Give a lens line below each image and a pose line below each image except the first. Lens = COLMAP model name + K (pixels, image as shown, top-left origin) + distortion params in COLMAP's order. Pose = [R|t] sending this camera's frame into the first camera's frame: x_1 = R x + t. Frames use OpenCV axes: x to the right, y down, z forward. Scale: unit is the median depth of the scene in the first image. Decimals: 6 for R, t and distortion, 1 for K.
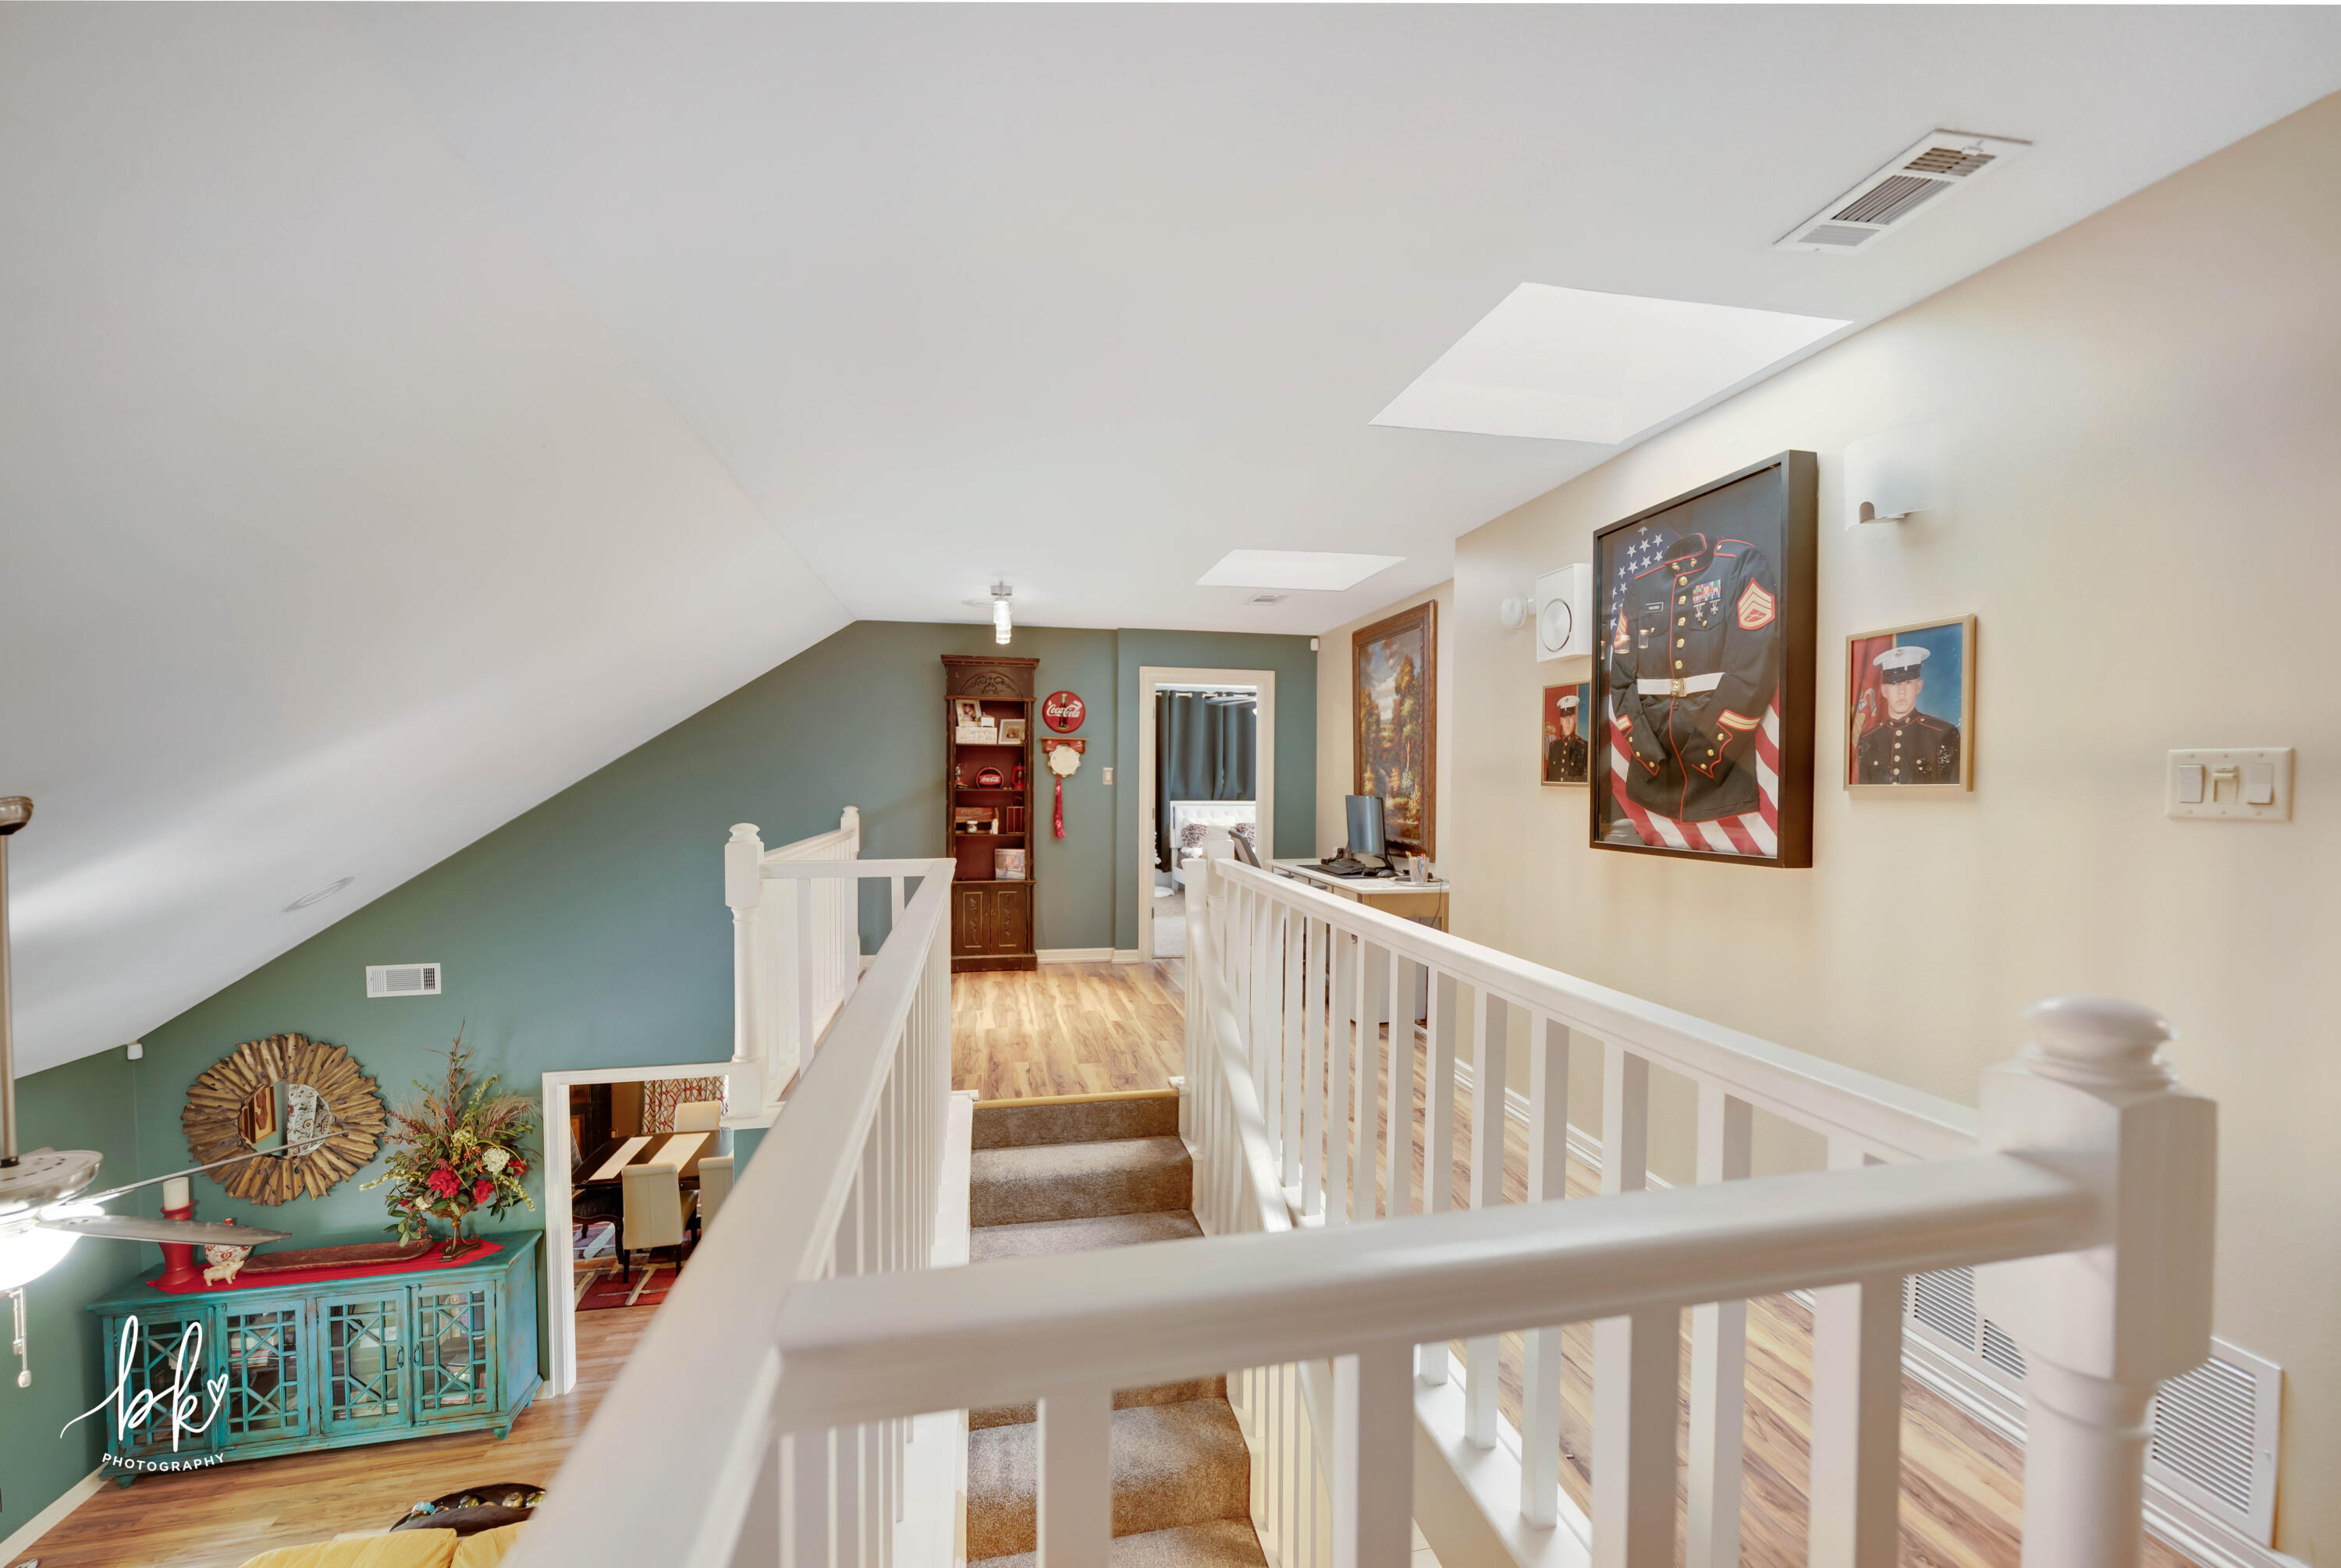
lens RADIAL K [[959.7, 0, 1170.5], [0, 959.7, 784.0], [0, 0, 1]] dist [-0.000956, -0.000156]
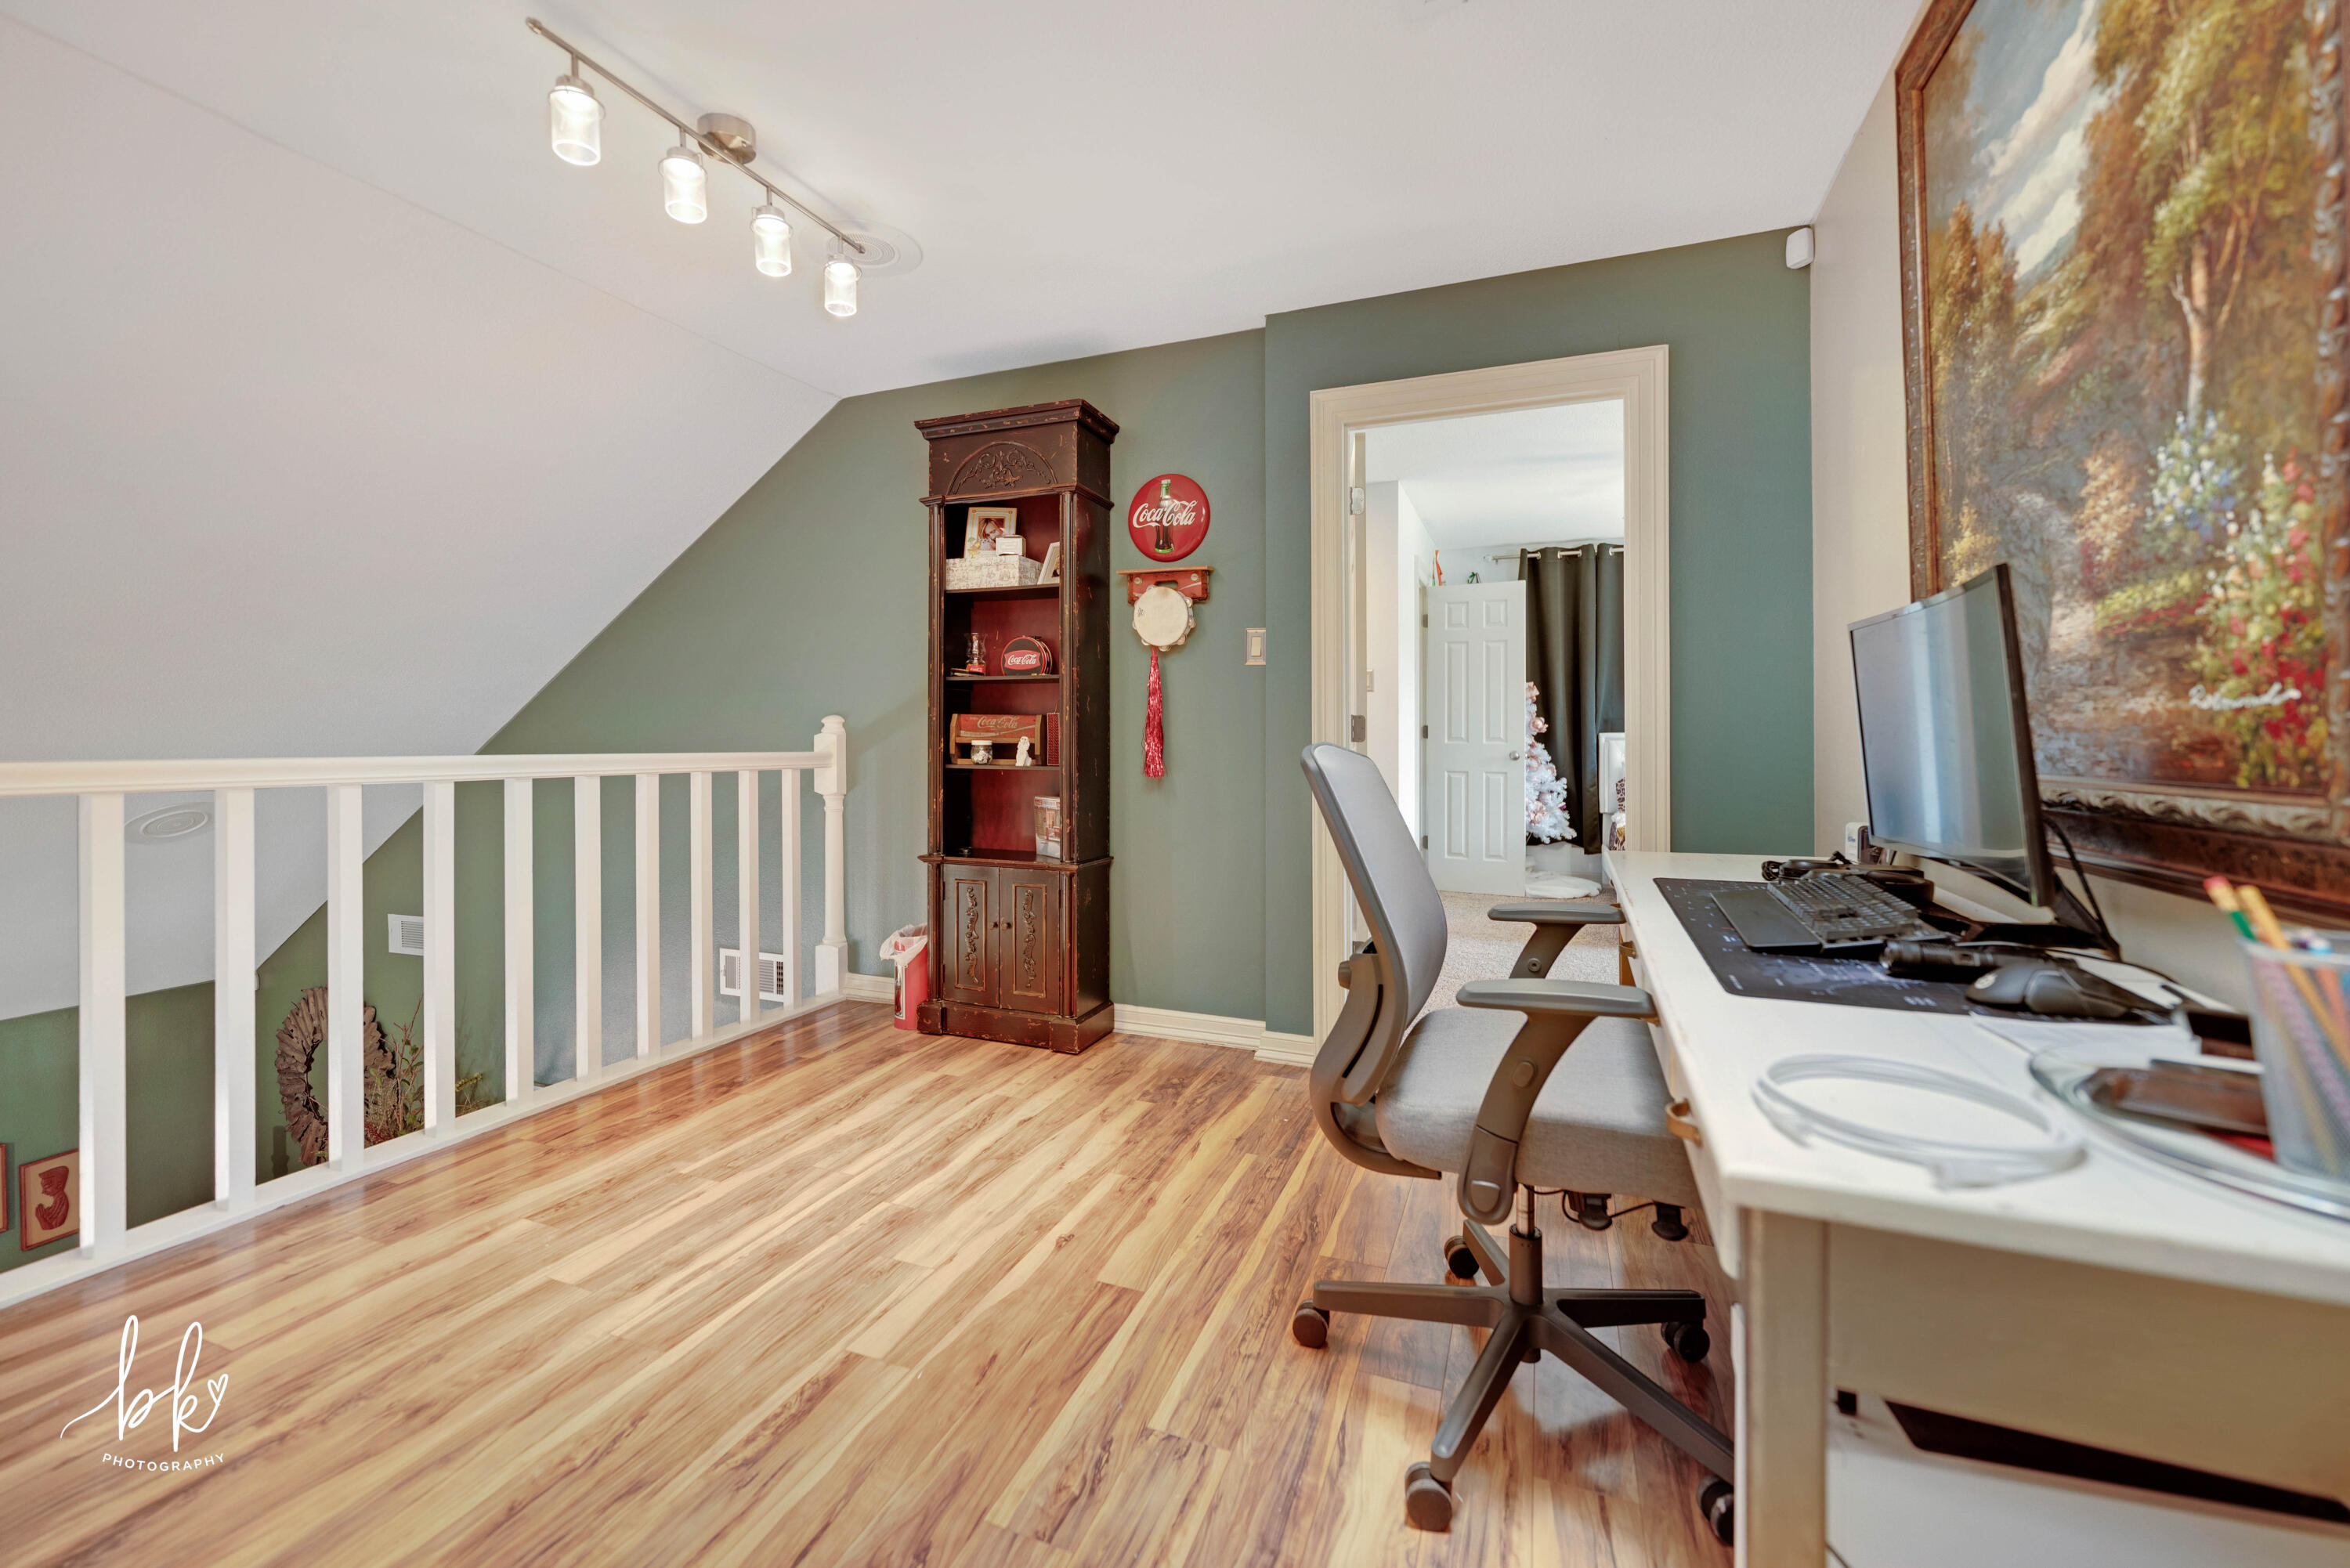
lens RADIAL K [[938.0, 0, 1177.1], [0, 938.0, 722.9], [0, 0, 1]] dist [0.001128, 0.000184]
pose [[0.842319, -0.010894, -0.538870, 0.153544], [-0.001466, 0.999746, -0.022502, 0.040964], [0.538978, 0.019744, 0.842088, 0.637980]]
